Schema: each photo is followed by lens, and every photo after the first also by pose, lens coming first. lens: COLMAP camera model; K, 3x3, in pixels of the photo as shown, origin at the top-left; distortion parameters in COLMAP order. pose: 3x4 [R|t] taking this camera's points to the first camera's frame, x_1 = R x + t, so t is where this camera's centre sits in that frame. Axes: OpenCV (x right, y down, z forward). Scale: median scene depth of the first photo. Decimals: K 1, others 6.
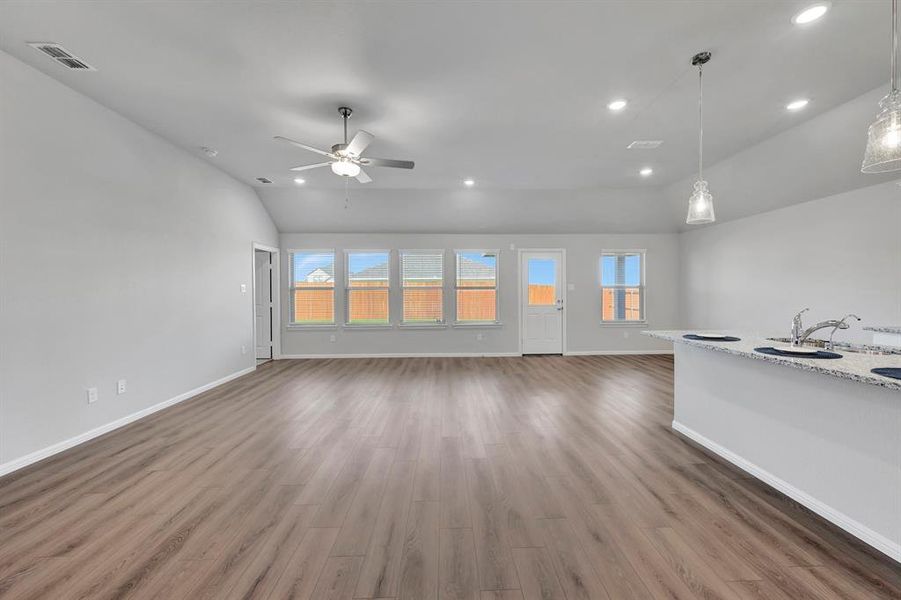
lens RADIAL K [[356.5, 0, 458.0], [0, 356.5, 294.9], [0, 0, 1]] dist [0.000658, 0.000341]
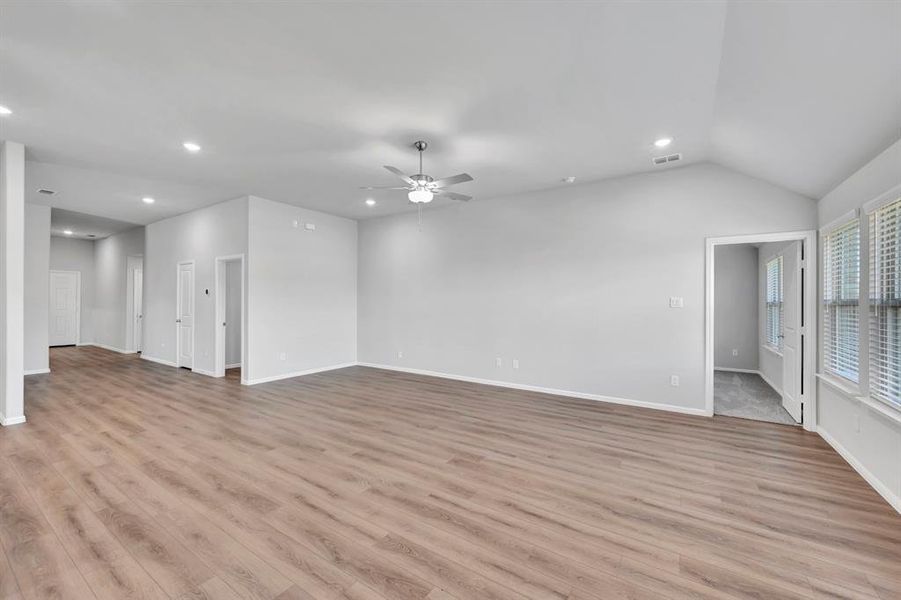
lens RADIAL K [[356.5, 0, 454.6], [0, 356.5, 300.2], [0, 0, 1]] dist [0.000658, 0.000341]
pose [[-0.577333, -0.000898, -0.816508, 0.268764], [-0.010678, 0.999922, 0.006450, -0.018944], [0.816439, 0.012442, -0.577298, 0.872703]]
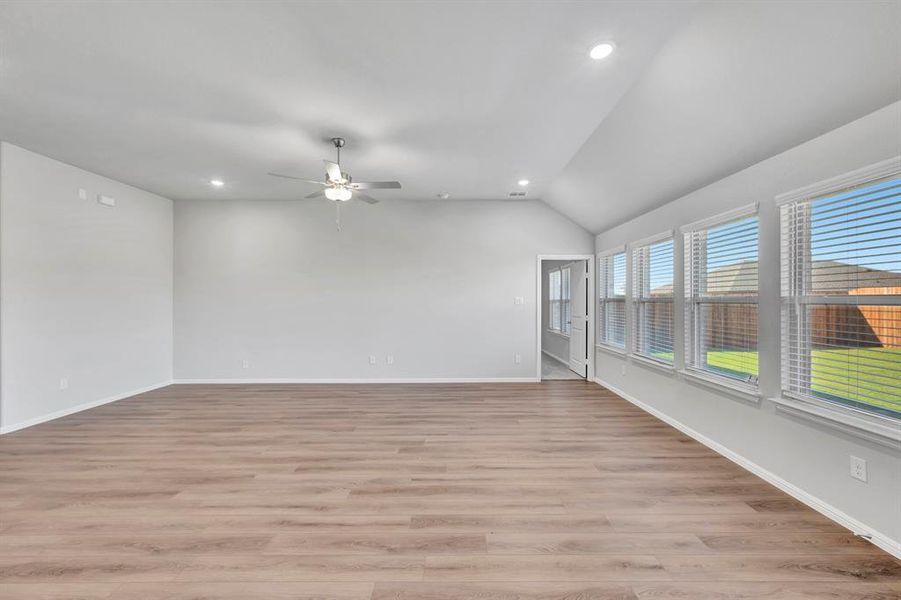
lens RADIAL K [[356.5, 0, 455.4], [0, 356.5, 299.3], [0, 0, 1]] dist [0.000658, 0.000341]
pose [[-0.037664, 0.002859, -0.999286, 0.380883], [-0.006151, 0.999976, 0.003093, -0.020093], [0.999272, 0.006263, -0.037645, 0.705873]]
